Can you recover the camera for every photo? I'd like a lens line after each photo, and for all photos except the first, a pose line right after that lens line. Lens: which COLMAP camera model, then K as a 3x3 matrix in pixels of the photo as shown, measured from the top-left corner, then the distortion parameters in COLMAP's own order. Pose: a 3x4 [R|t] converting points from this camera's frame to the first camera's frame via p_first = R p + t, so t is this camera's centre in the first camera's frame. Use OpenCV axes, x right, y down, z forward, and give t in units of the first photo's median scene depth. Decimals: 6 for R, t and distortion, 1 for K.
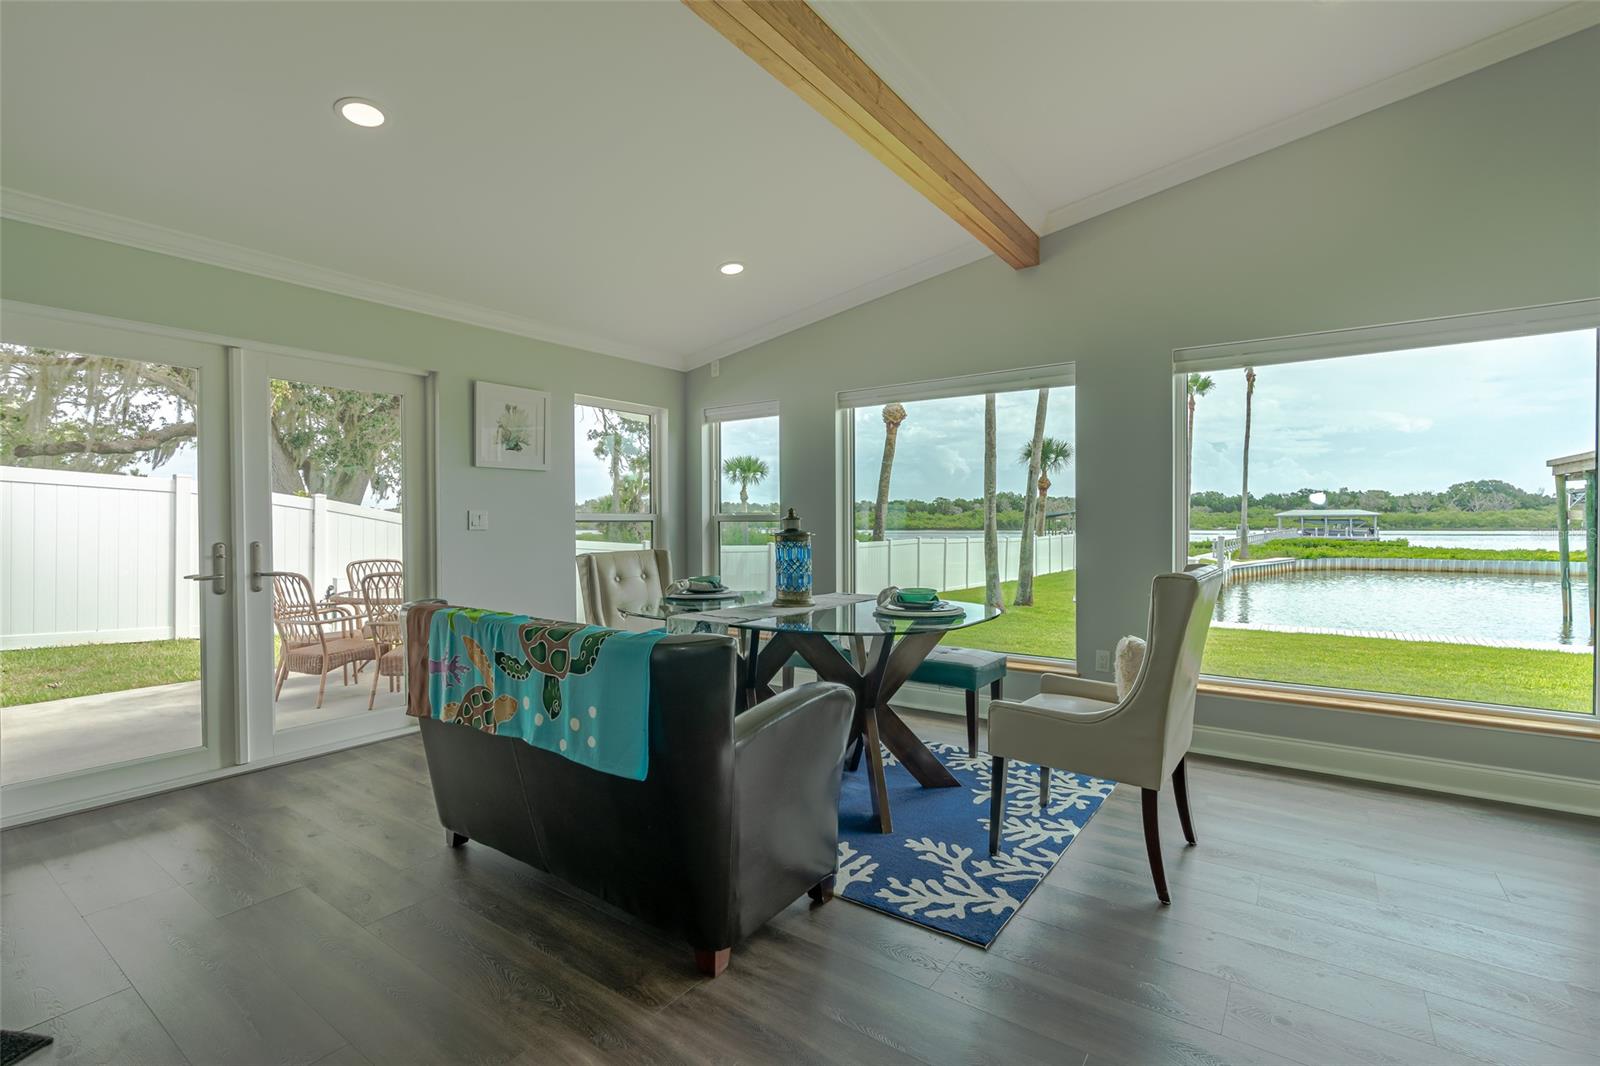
lens RADIAL K [[731.0, 0, 801.4], [0, 731.0, 524.7], [0, 0, 1]] dist [-0.005863, 0.001858]
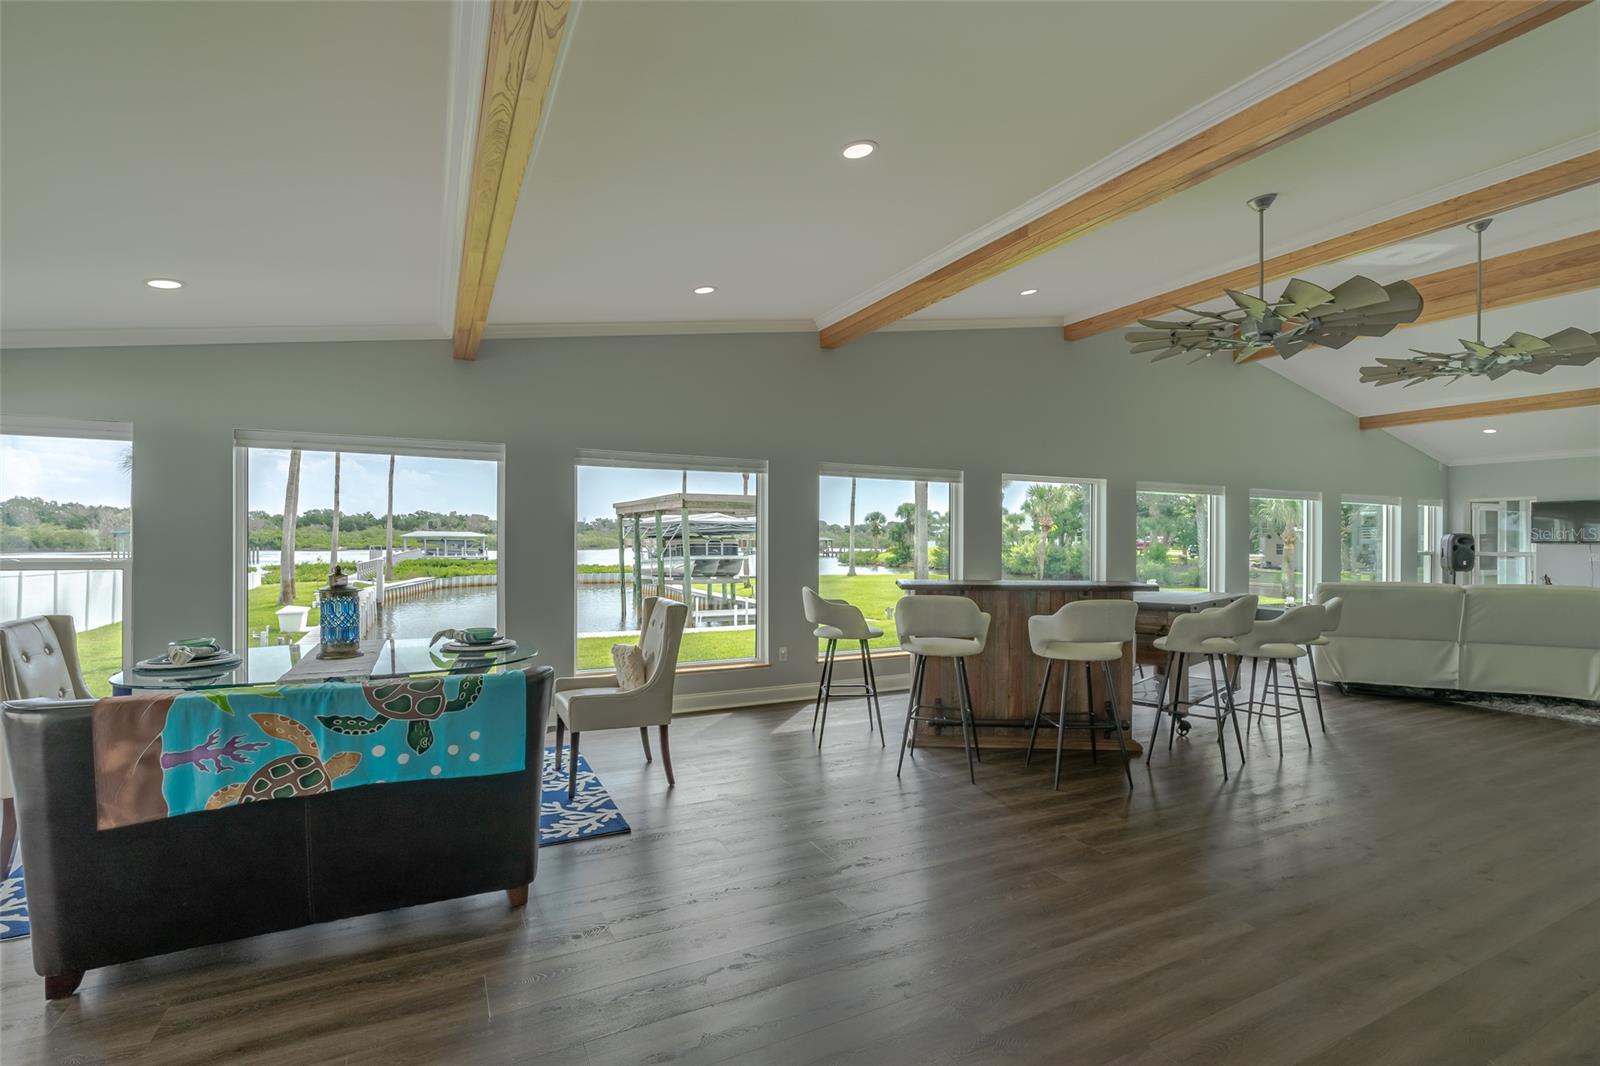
lens RADIAL K [[731.0, 0, 808.8], [0, 731.0, 538.6], [0, 0, 1]] dist [-0.005863, 0.001858]
pose [[0.469511, 0.007577, 0.882894, -0.877483], [0.001024, 0.999958, -0.009126, -0.072411], [-0.882926, 0.005189, 0.469483, -0.143955]]
